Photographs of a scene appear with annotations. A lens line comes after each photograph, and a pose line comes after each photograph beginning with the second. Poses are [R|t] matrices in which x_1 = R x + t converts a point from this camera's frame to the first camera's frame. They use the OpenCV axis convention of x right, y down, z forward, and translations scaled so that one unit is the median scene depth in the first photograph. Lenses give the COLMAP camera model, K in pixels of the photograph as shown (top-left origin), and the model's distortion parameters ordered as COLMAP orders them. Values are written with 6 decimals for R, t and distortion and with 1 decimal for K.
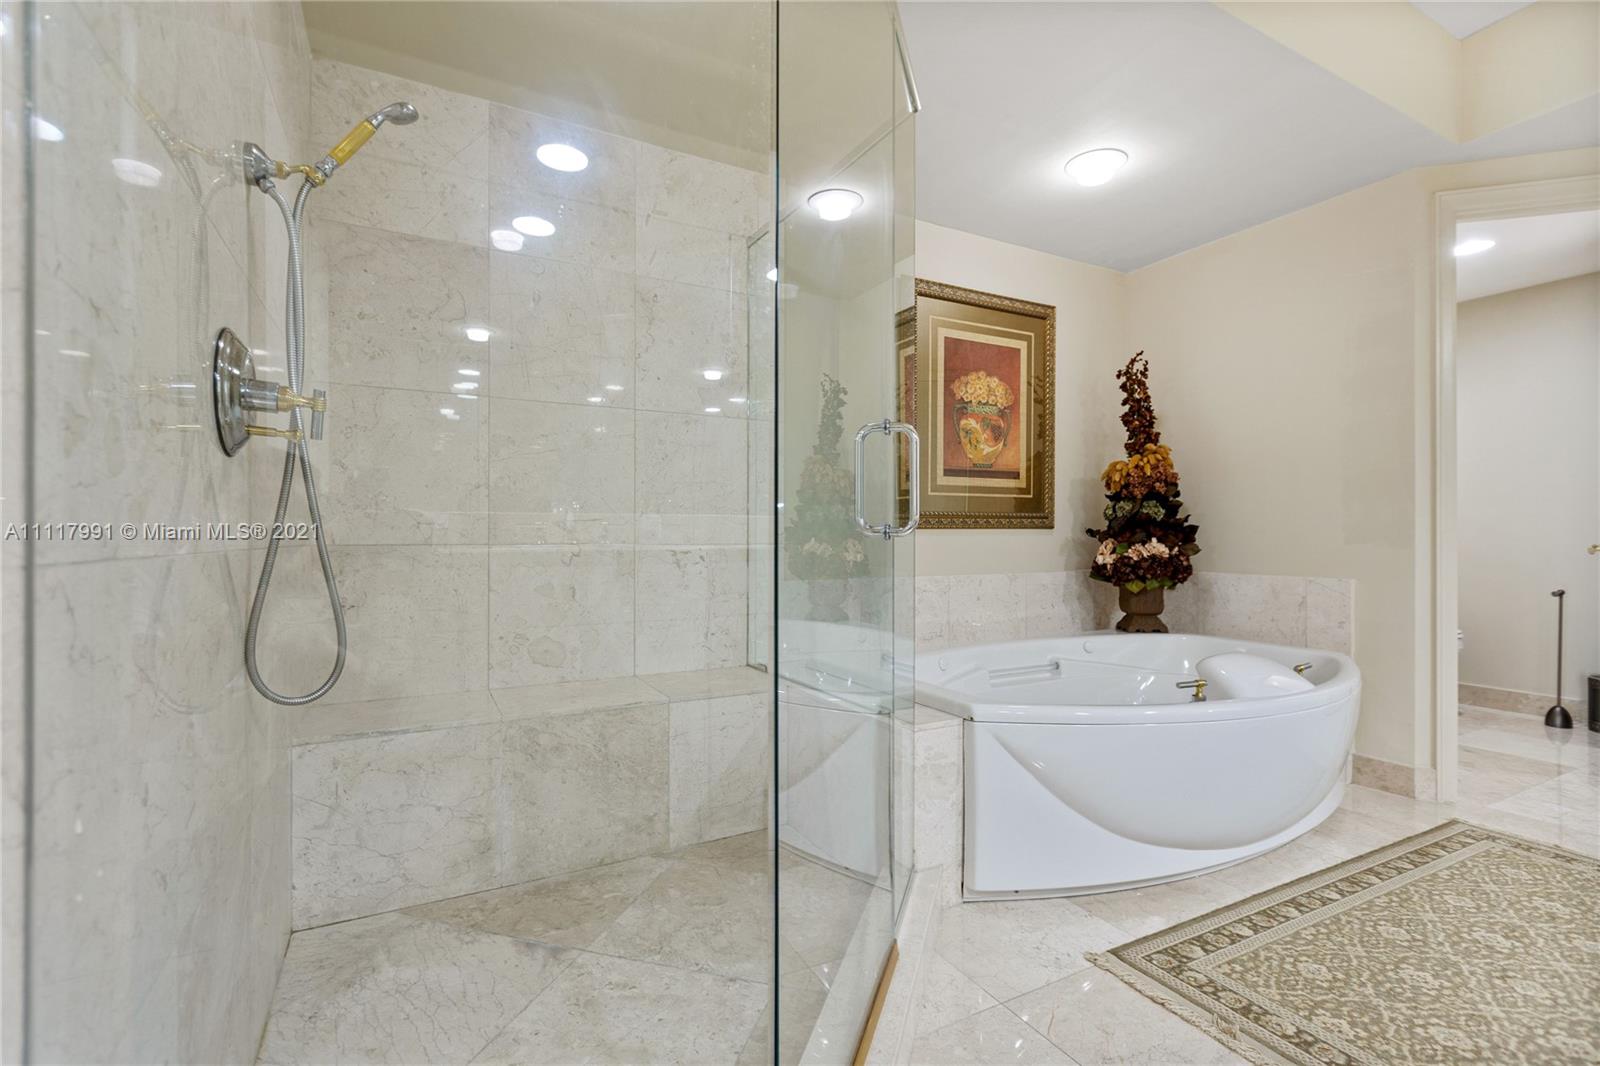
lens RADIAL K [[732.3, 0, 797.1], [0, 732.3, 535.7], [0, 0, 1]] dist [0.001668, -0.000651]
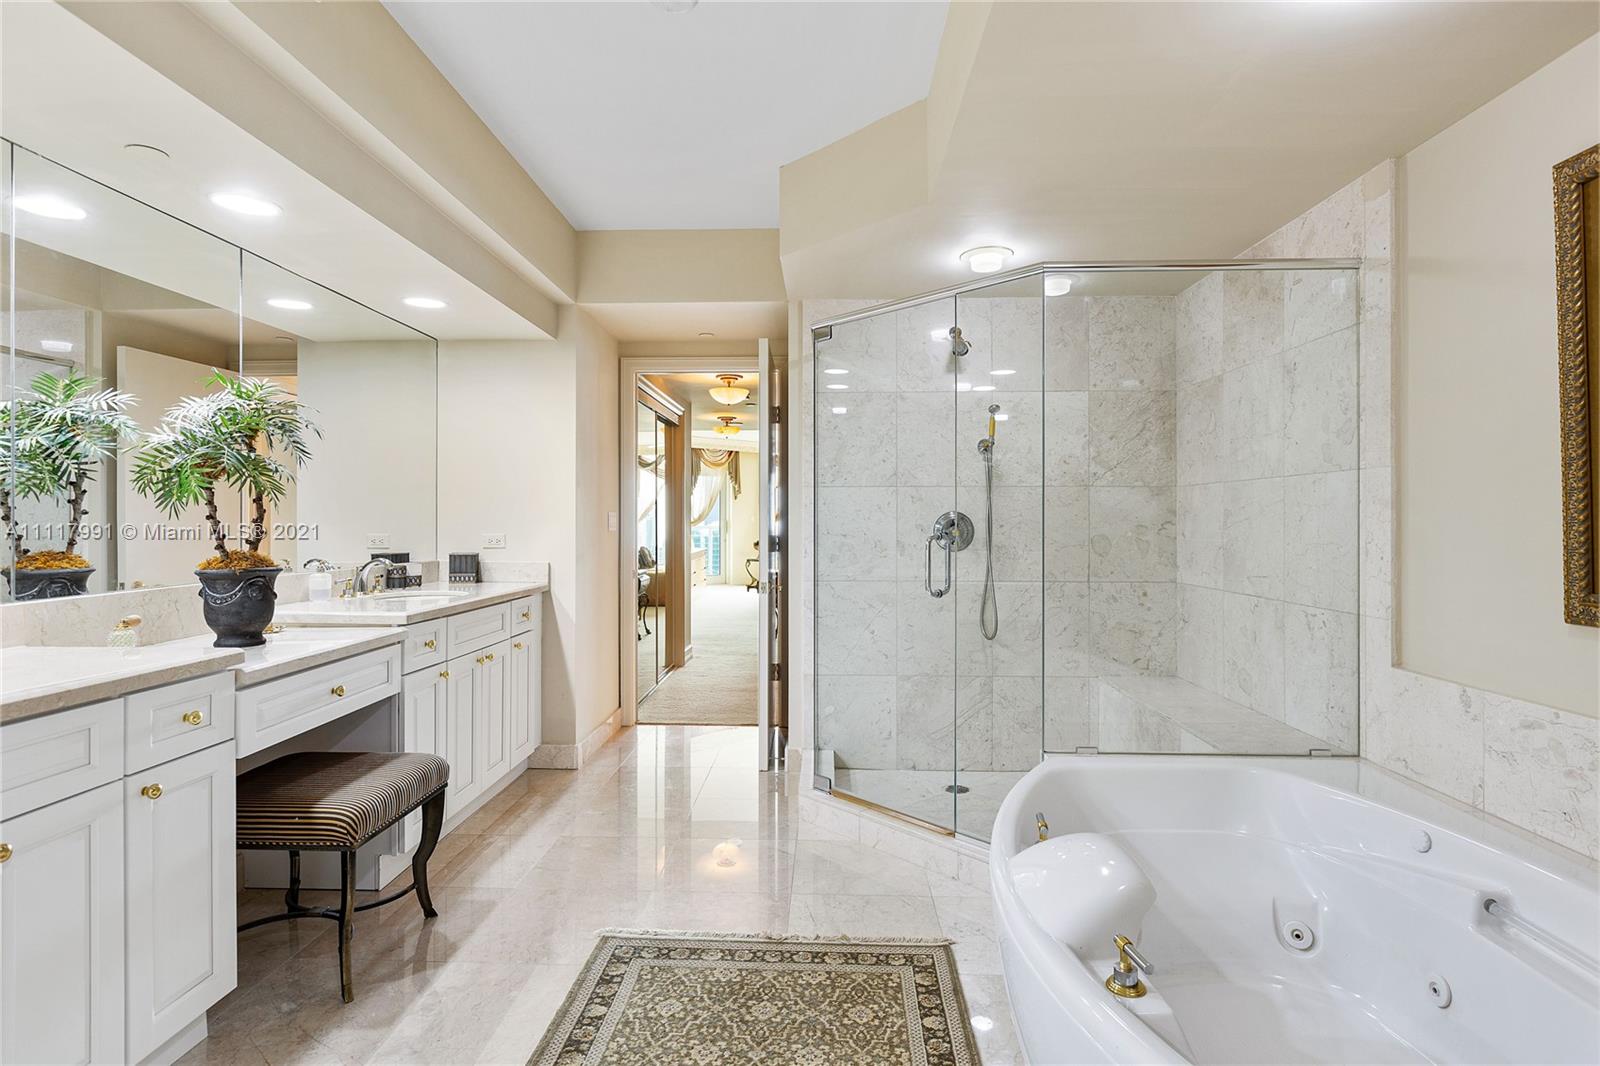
lens RADIAL K [[816.5, 0, 795.9], [0, 816.5, 525.3], [0, 0, 1]] dist [0.001333, 0.000383]
pose [[-0.507719, 0.001171, -0.861522, 1.158285], [-0.001214, 0.999997, 0.002074, -0.100254], [0.861522, 0.002099, -0.507716, 0.977643]]
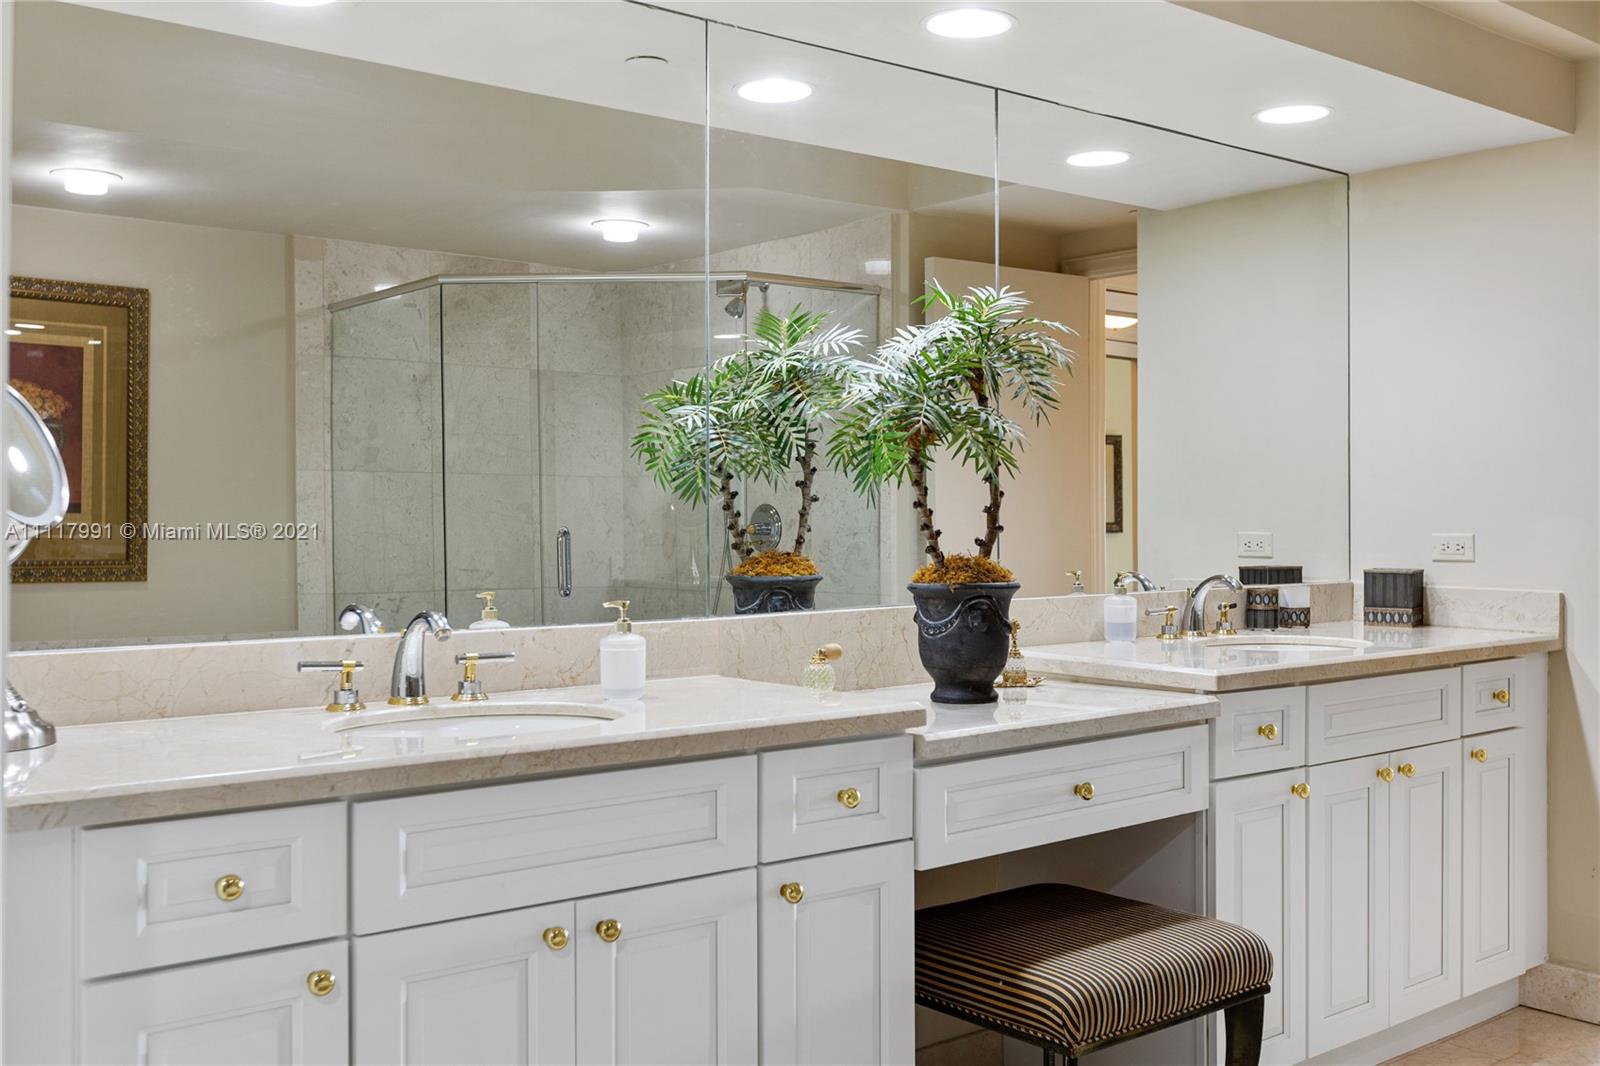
lens RADIAL K [[1550.9, 0, 797.1], [0, 1550.9, 512.1], [0, 0, 1]] dist [-0.021275, 0.017921]
pose [[-0.981185, 0.000017, -0.193072, 1.017455], [0.000164, 1.000000, -0.000746, -0.100094], [0.193072, -0.000763, -0.981184, 1.067263]]
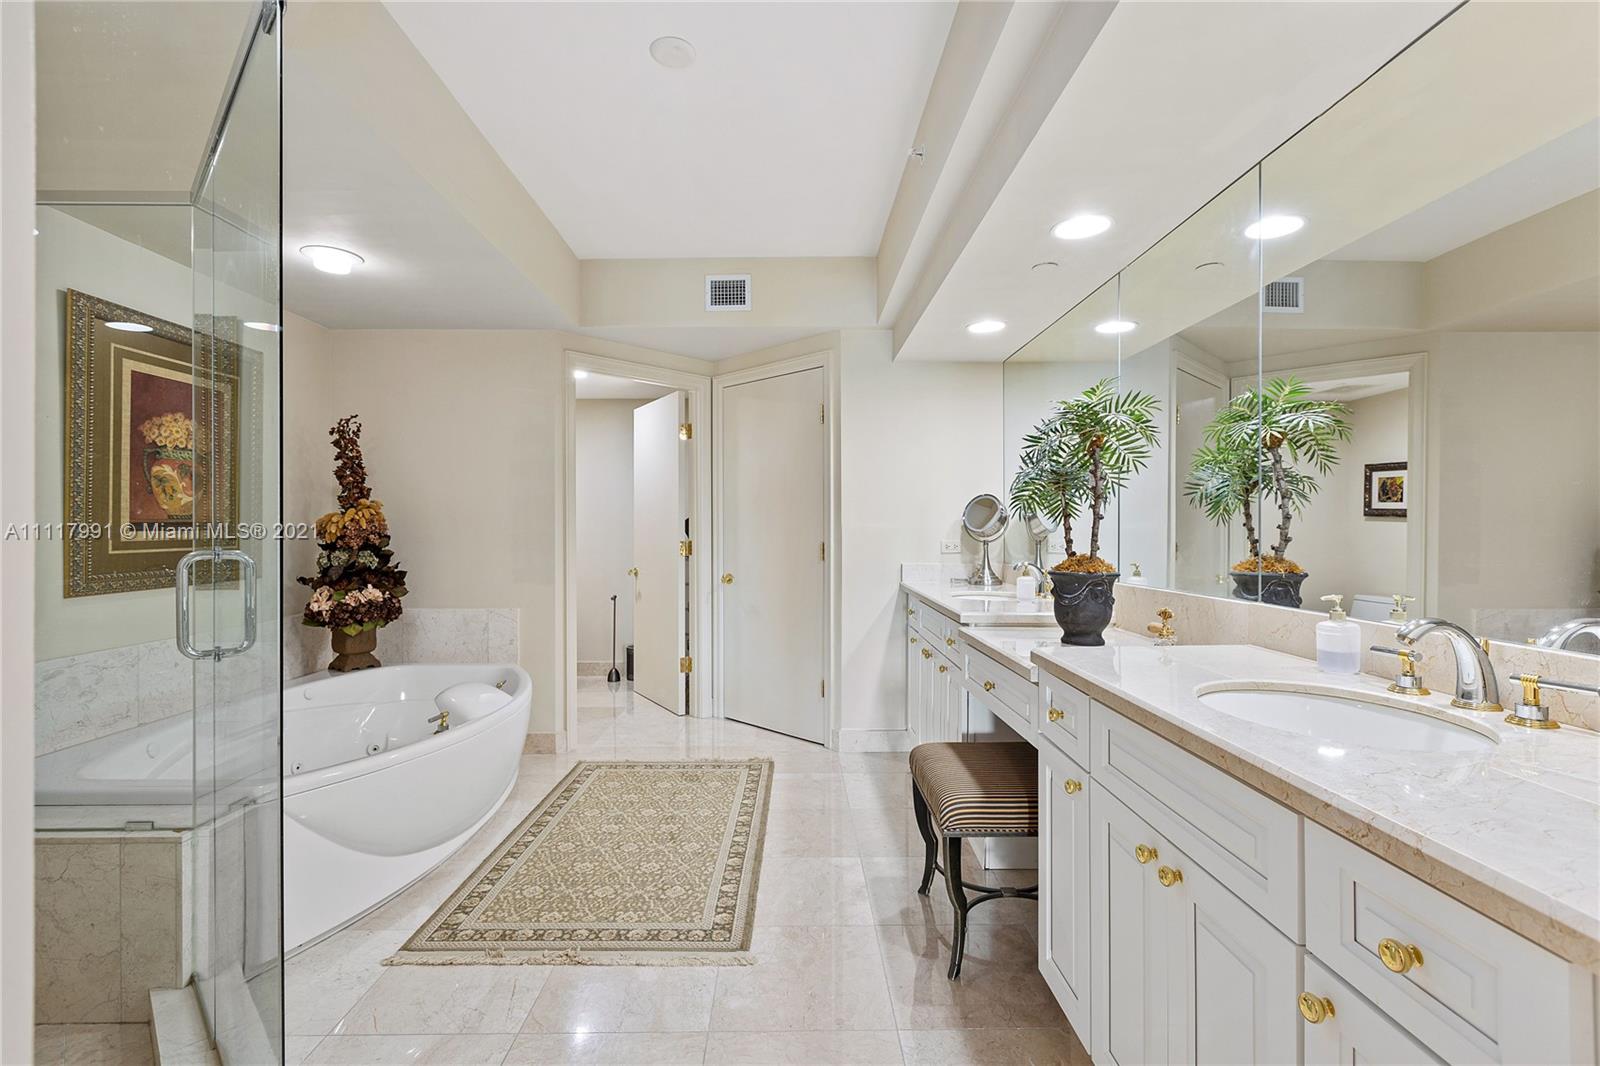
lens RADIAL K [[716.8, 0, 799.1], [0, 716.8, 528.3], [0, 0, 1]] dist [0.001225, -0.000569]
pose [[0.465012, 0.000980, 0.885304, -0.227851], [0.002329, 0.999995, -0.002330, -0.100089], [-0.885301, 0.003145, 0.465007, -0.119440]]
